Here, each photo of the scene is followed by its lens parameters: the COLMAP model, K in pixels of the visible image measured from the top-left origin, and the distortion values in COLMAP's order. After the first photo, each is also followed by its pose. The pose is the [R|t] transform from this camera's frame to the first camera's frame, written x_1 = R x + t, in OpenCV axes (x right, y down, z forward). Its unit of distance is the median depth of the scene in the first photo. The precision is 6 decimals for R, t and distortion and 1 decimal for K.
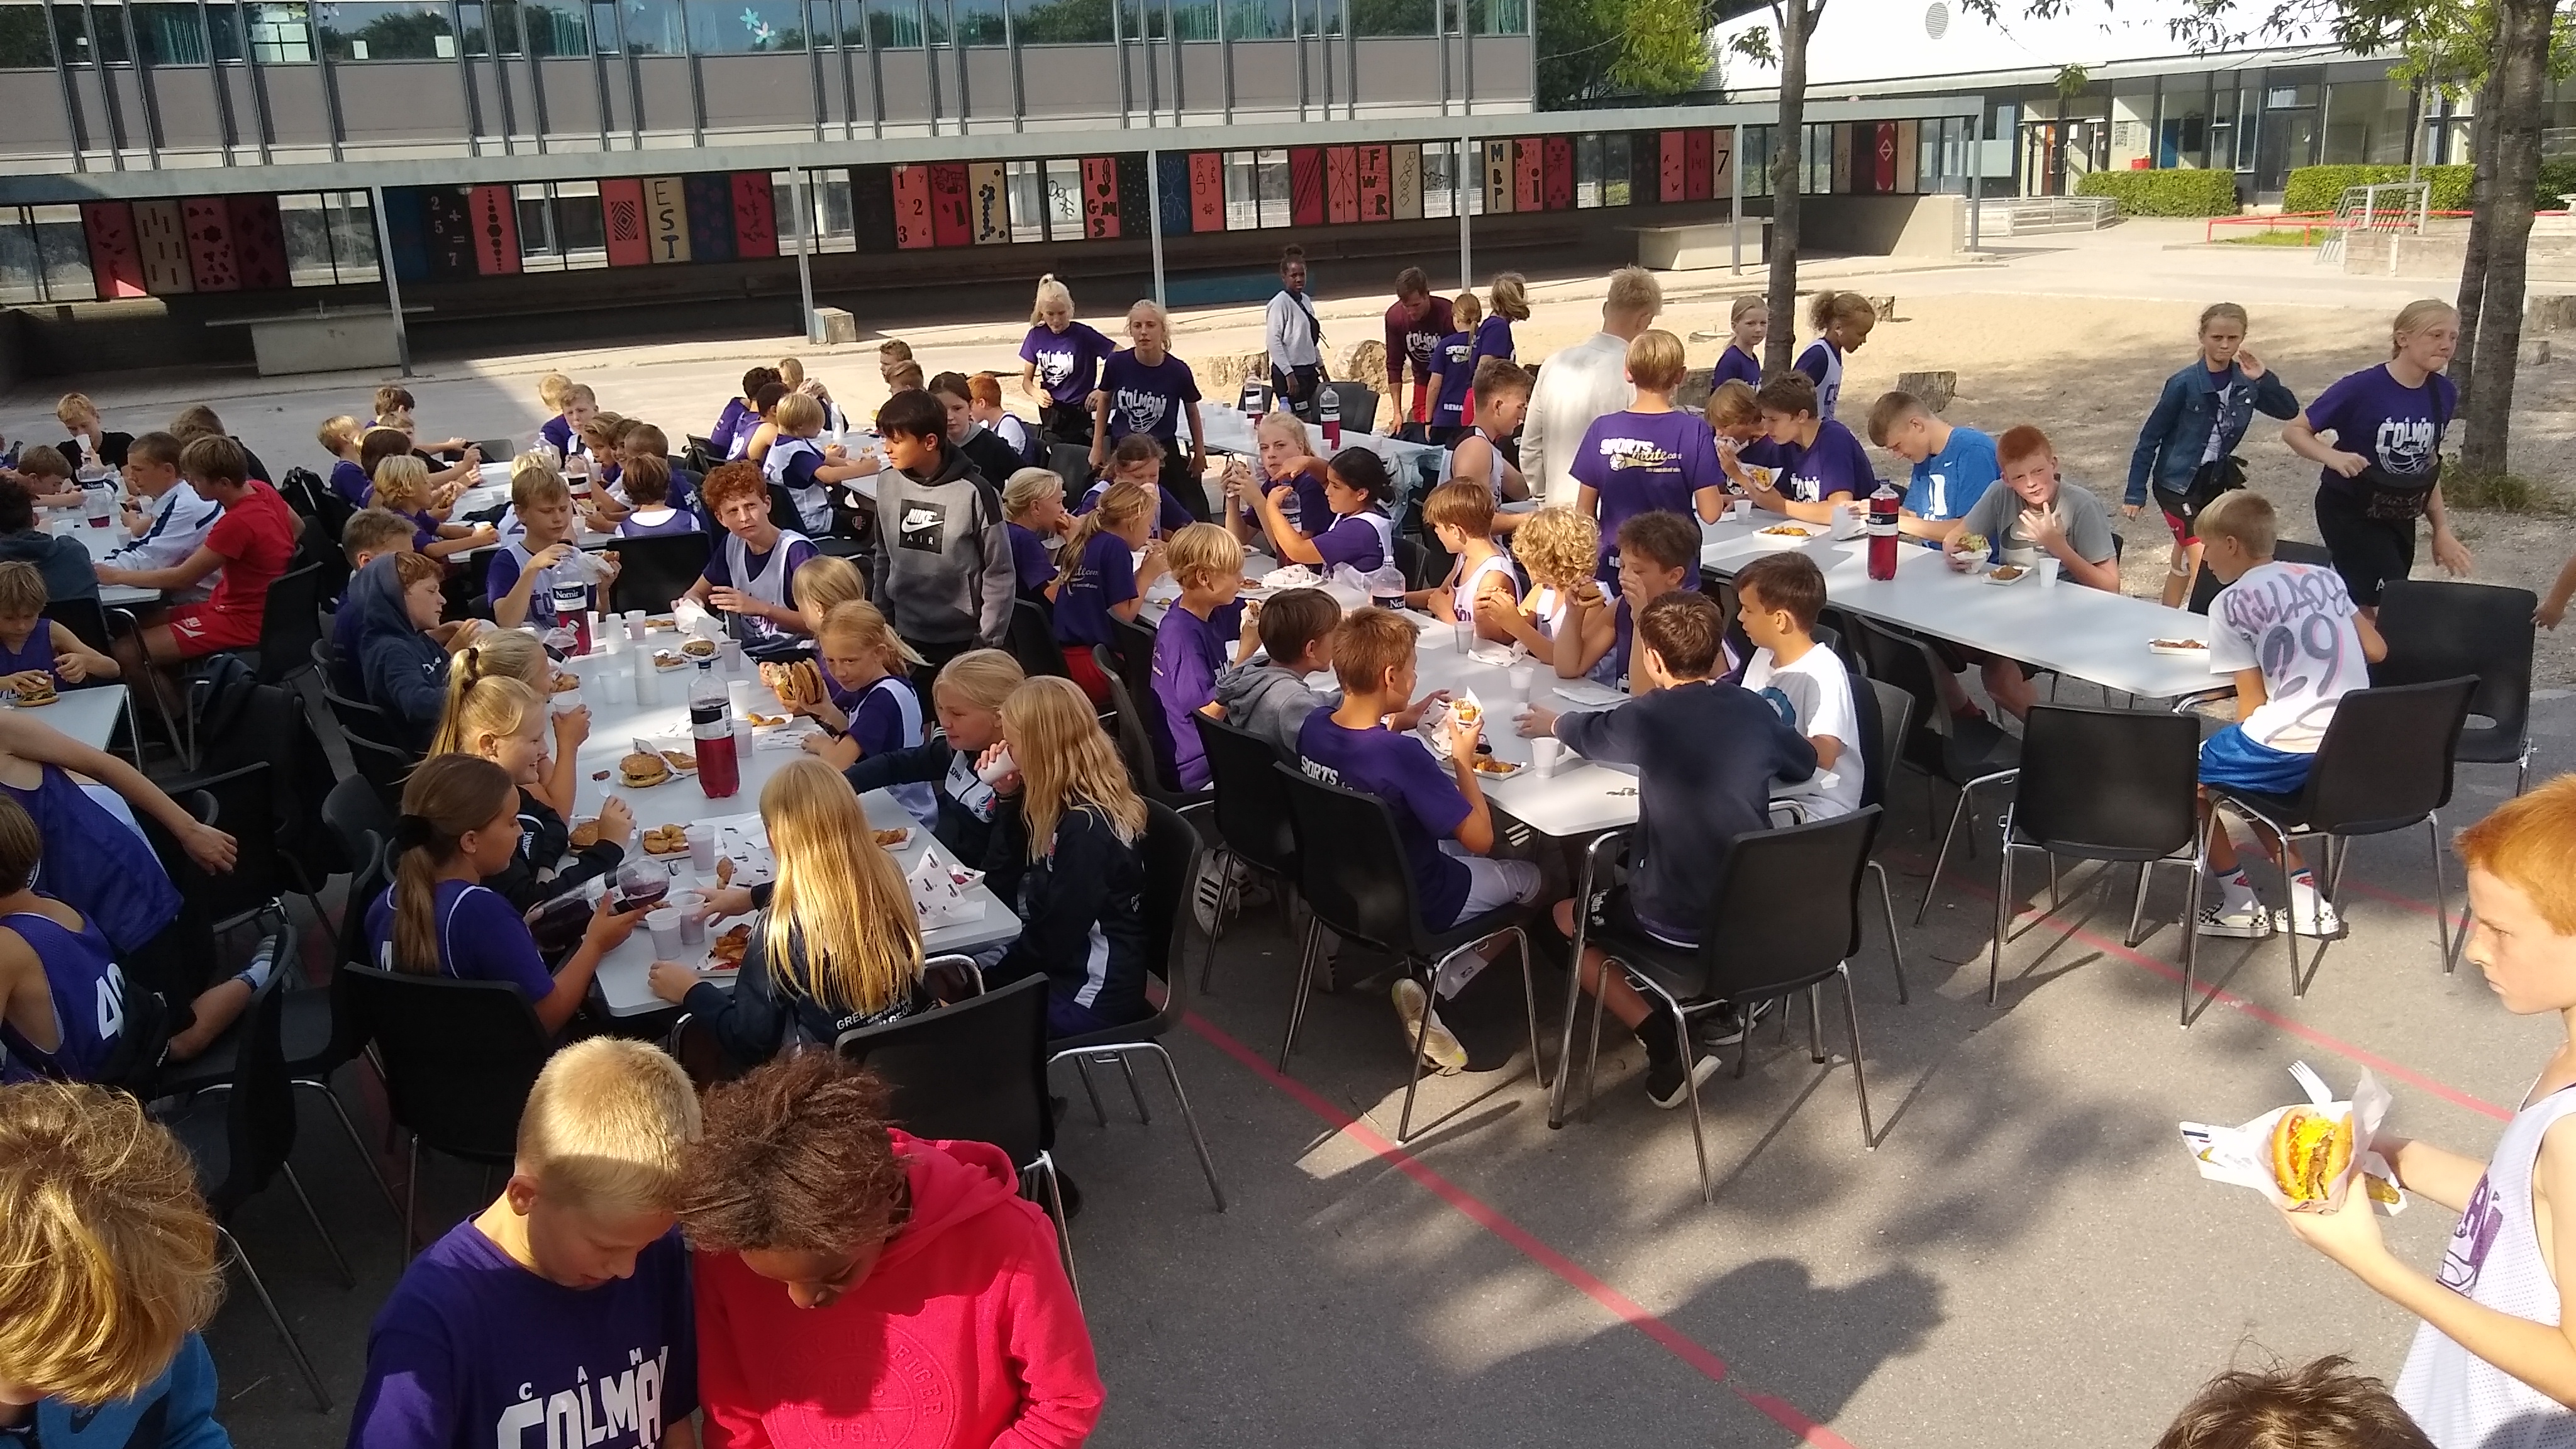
lens RADIAL K [[2035.5, 0, 1279.0], [0, 2035.5, 771.4], [0, 0, 1]] dist [-0.036341, 0.049197]
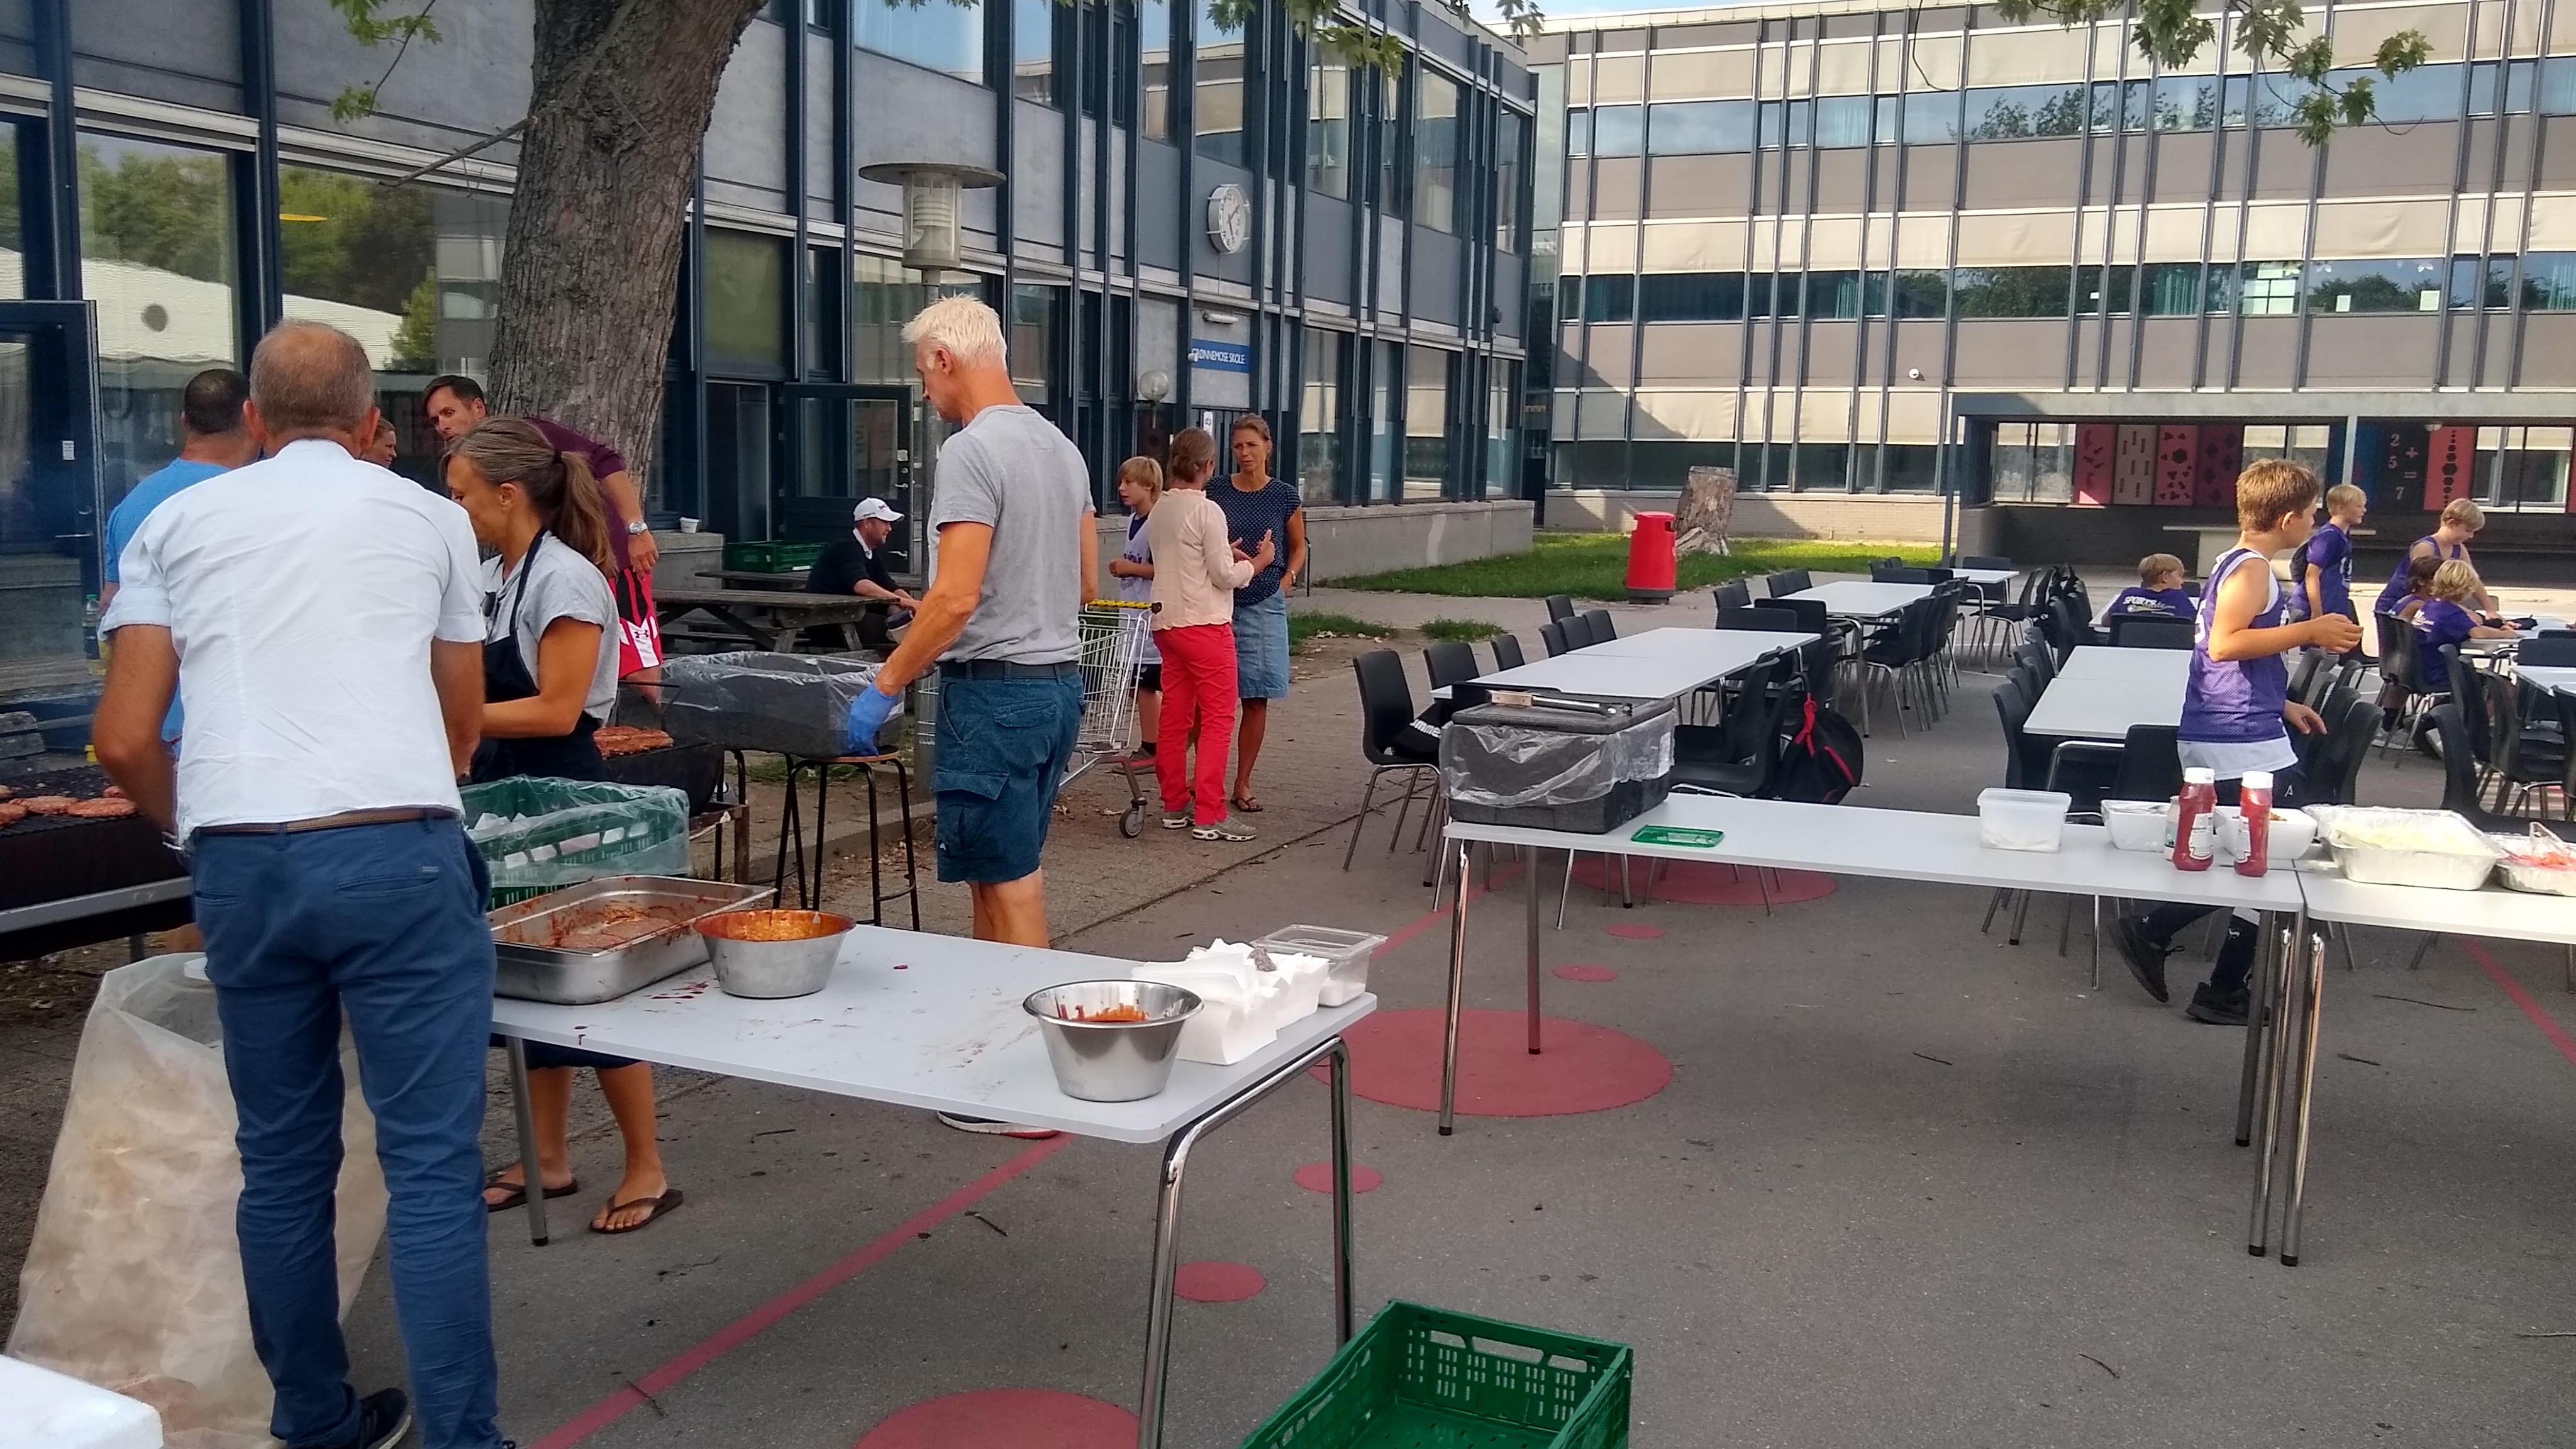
lens RADIAL K [[2122.4, 0, 1262.8], [0, 2122.4, 726.9], [0, 0, 1]] dist [-0.001775, -0.002871]
pose [[0.665341, 0.148056, -0.731711, 0.014459], [-0.258984, 0.965044, -0.040224, 0.051984], [0.700178, 0.216264, 0.680427, -0.109950]]
